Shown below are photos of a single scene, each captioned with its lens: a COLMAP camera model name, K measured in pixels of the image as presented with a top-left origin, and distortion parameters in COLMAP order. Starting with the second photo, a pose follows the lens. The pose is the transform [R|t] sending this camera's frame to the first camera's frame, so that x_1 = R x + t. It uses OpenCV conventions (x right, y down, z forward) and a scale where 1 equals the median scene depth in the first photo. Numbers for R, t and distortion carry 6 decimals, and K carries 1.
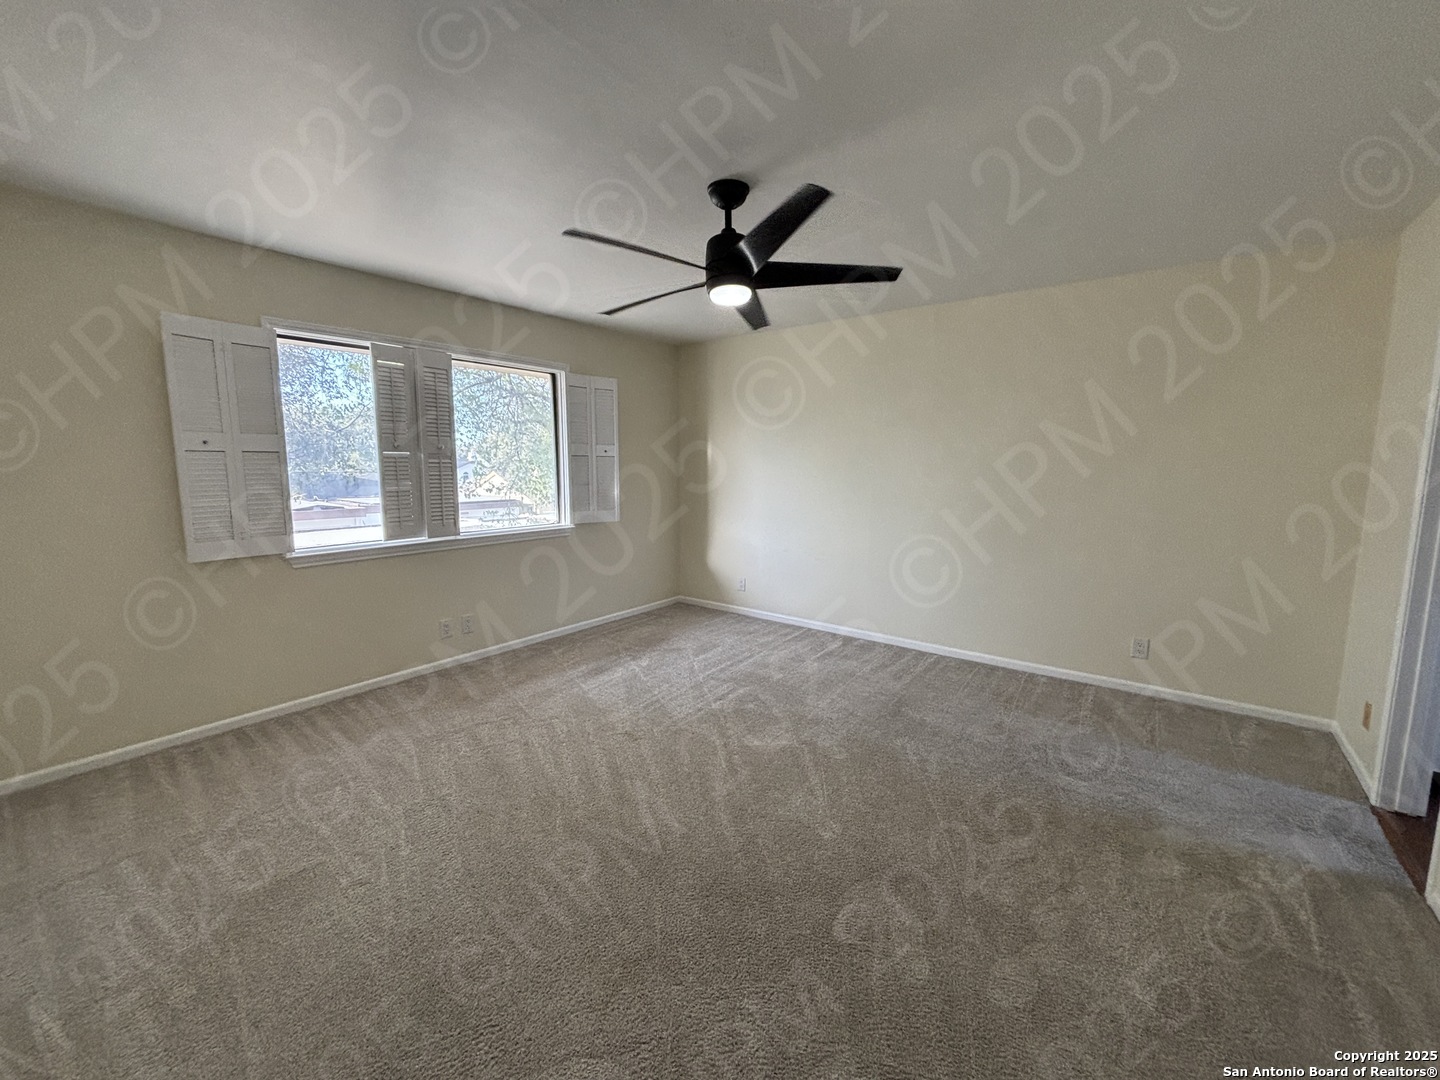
lens RADIAL K [[579.8, 0, 726.2], [0, 579.8, 536.1], [0, 0, 1]] dist [0.001173, 0.000205]
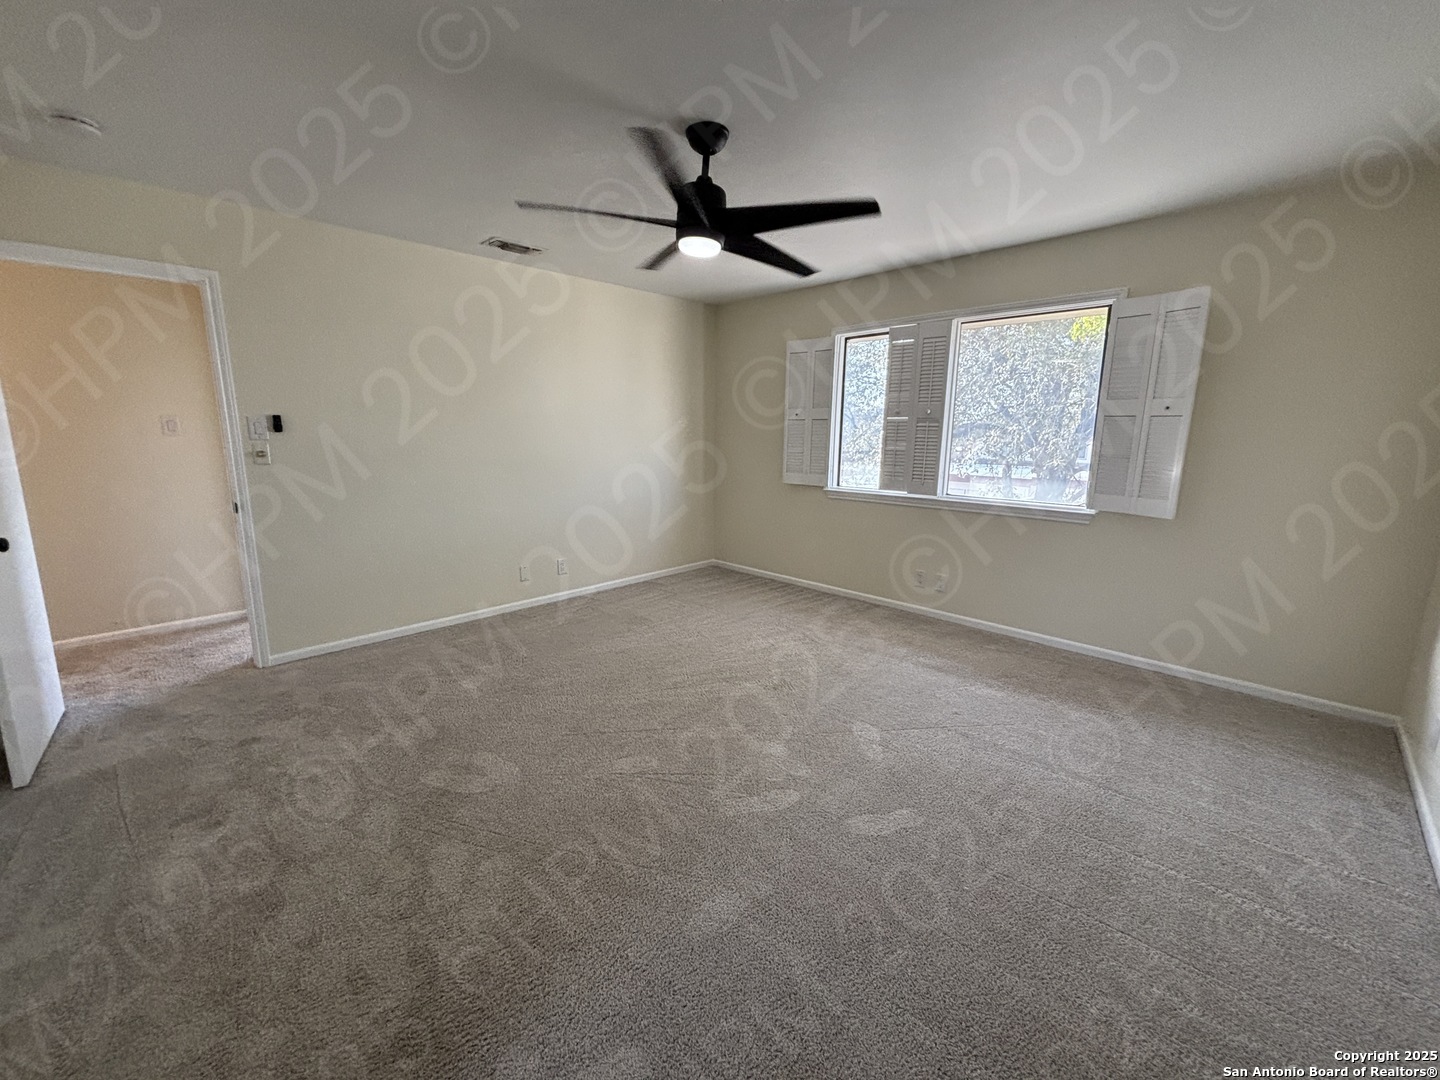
lens RADIAL K [[579.8, 0, 727.2], [0, 579.8, 541.2], [0, 0, 1]] dist [0.001173, 0.000205]
pose [[-0.125195, 0.182494, -0.975204, 0.694041], [-0.133302, 0.970931, 0.198808, -0.087748], [0.983136, 0.154886, -0.097229, 0.813840]]
